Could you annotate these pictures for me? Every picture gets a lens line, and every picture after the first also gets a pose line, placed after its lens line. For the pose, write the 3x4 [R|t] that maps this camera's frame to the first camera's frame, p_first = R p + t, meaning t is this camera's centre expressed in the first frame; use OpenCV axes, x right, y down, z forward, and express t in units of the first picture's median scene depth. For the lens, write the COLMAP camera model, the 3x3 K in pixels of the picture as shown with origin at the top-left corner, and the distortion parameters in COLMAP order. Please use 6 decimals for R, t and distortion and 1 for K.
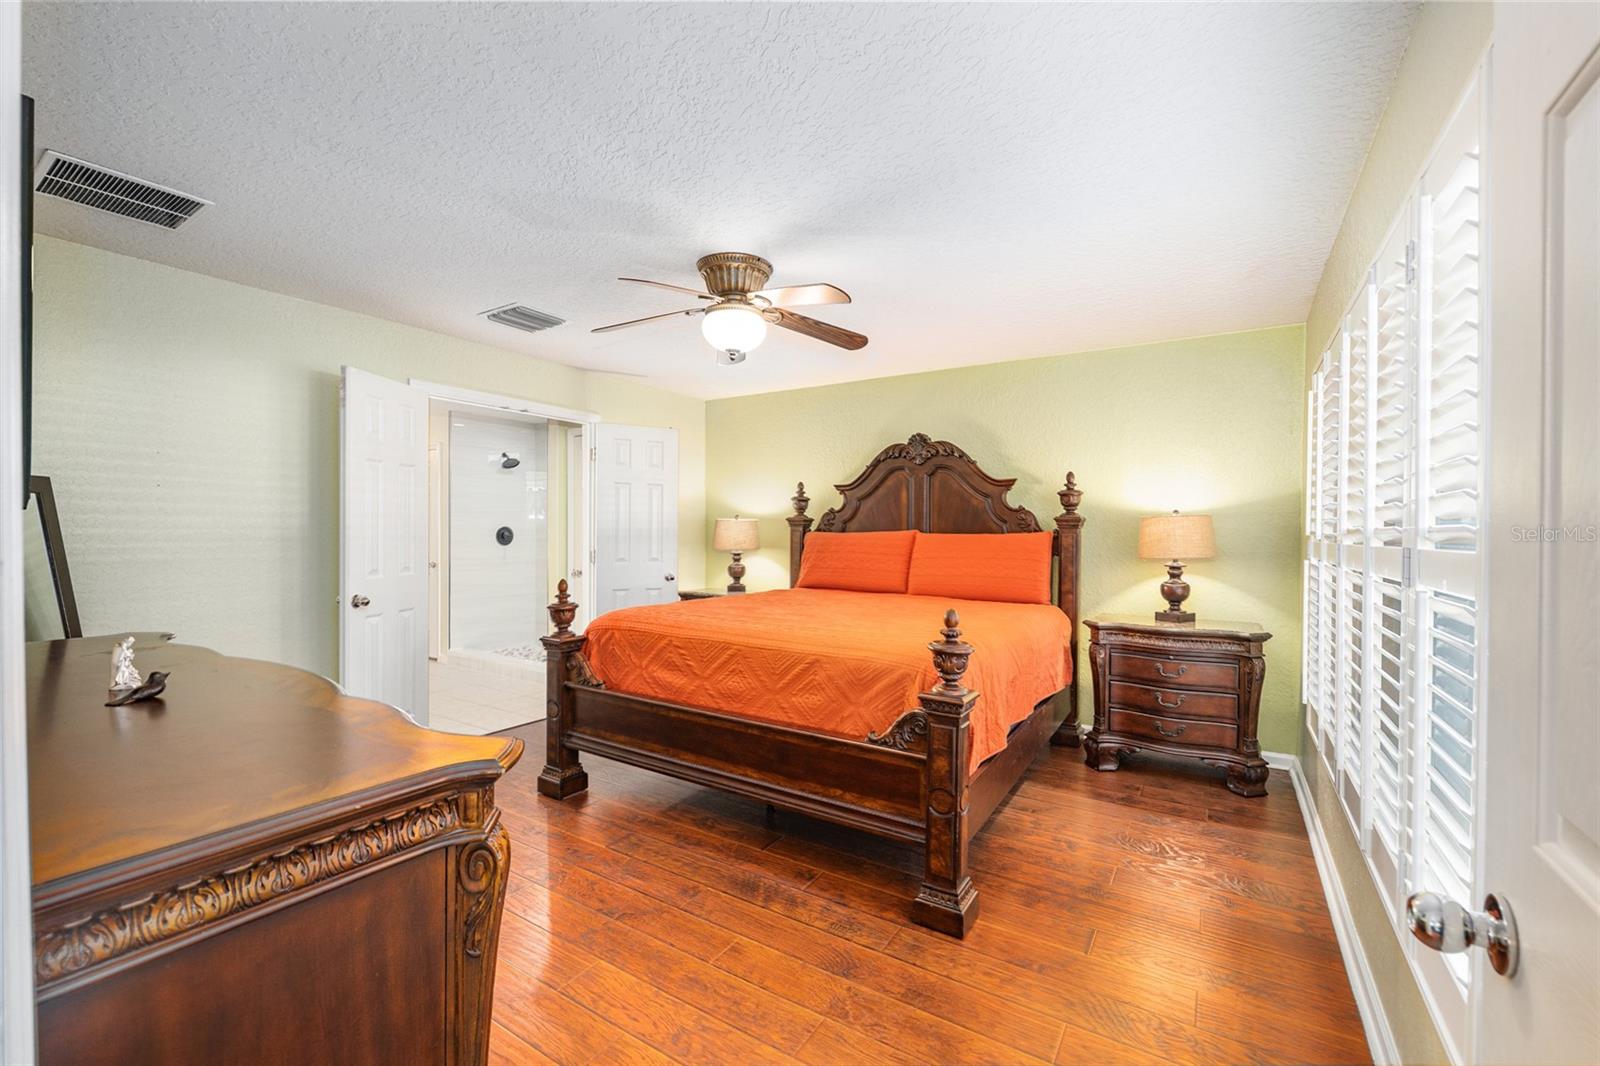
lens RADIAL K [[685.9, 0, 804.5], [0, 685.9, 535.3], [0, 0, 1]] dist [-0.008355, 0.000003]
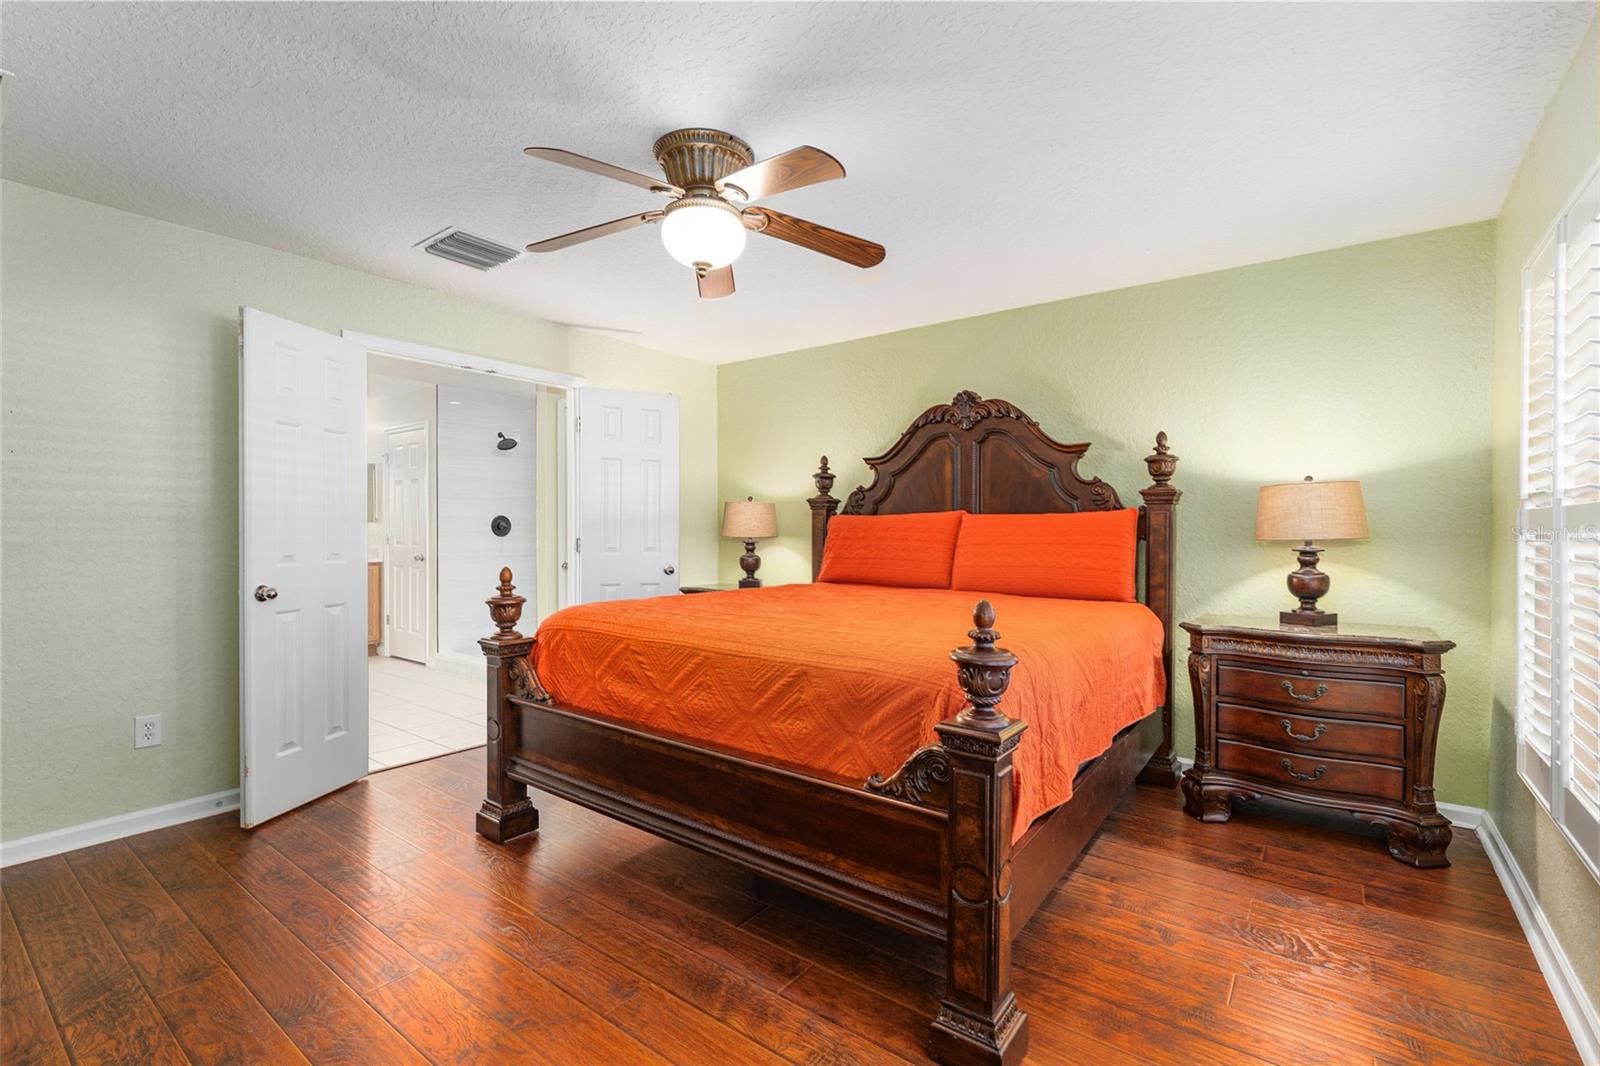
lens RADIAL K [[741.5, 0, 798.2], [0, 741.5, 534.5], [0, 0, 1]] dist [0.001780, -0.000116]
pose [[0.996523, -0.004670, -0.083188, 0.061729], [0.004875, 0.999986, 0.002272, 0.025979], [0.083176, -0.002670, 0.996531, 0.166469]]
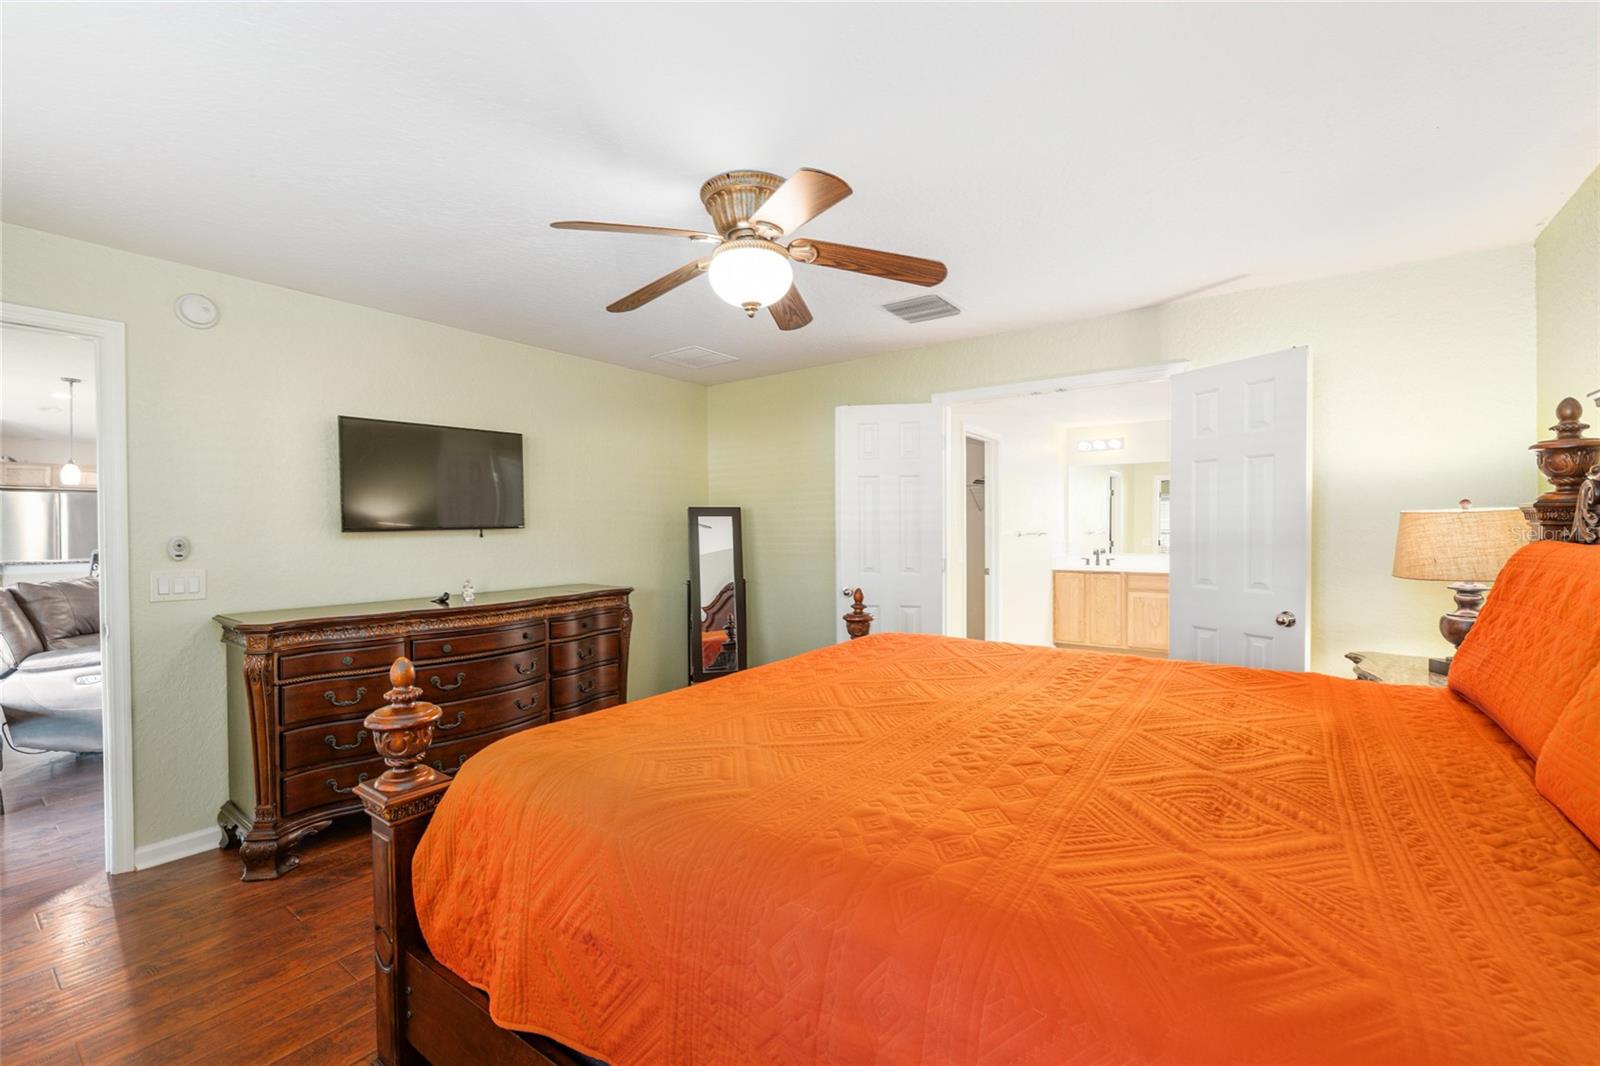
lens RADIAL K [[685.8, 0, 801.8], [0, 685.8, 537.2], [0, 0, 1]] dist [-0.009037, 0.000160]
pose [[-0.099574, 0.006627, -0.995008, 0.617751], [-0.001493, 0.999976, 0.006810, -0.013737], [0.995029, 0.002164, -0.099562, 1.070841]]
